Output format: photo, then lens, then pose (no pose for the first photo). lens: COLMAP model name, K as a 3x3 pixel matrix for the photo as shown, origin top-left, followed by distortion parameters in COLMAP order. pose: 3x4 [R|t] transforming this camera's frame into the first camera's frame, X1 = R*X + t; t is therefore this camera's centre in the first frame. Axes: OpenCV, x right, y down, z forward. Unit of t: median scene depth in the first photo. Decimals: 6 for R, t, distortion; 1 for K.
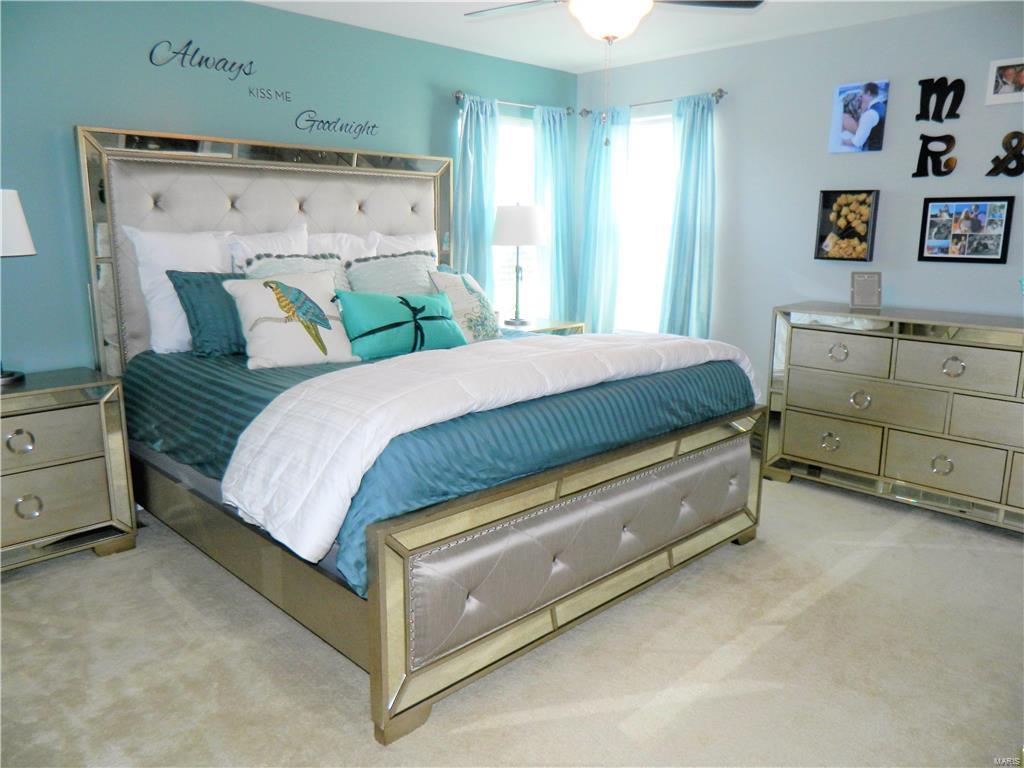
lens RADIAL K [[767.7, 0, 511.3], [0, 767.7, 380.1], [0, 0, 1]] dist [0.010032, 0.005260]
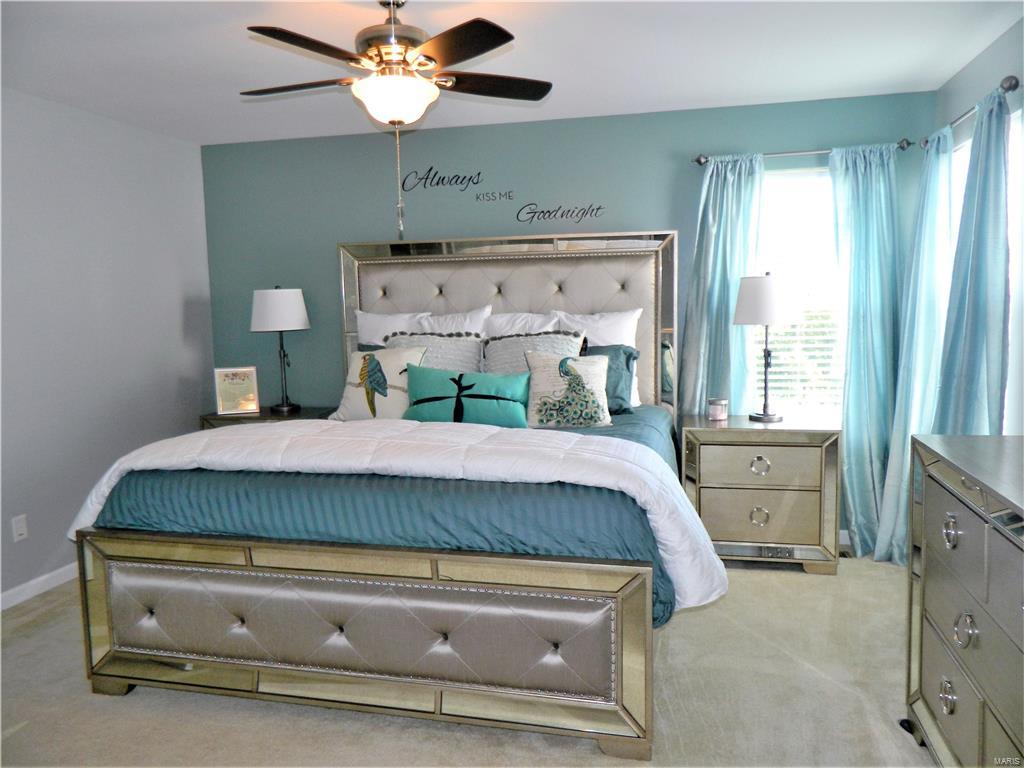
lens RADIAL K [[767.7, 0, 511.3], [0, 767.7, 380.1], [0, 0, 1]] dist [0.010032, 0.005260]
pose [[0.522699, 0.075529, -0.849165, 0.750855], [-0.144714, 0.989473, -0.001069, -0.101848], [0.840145, 0.123445, 0.528126, 0.461105]]
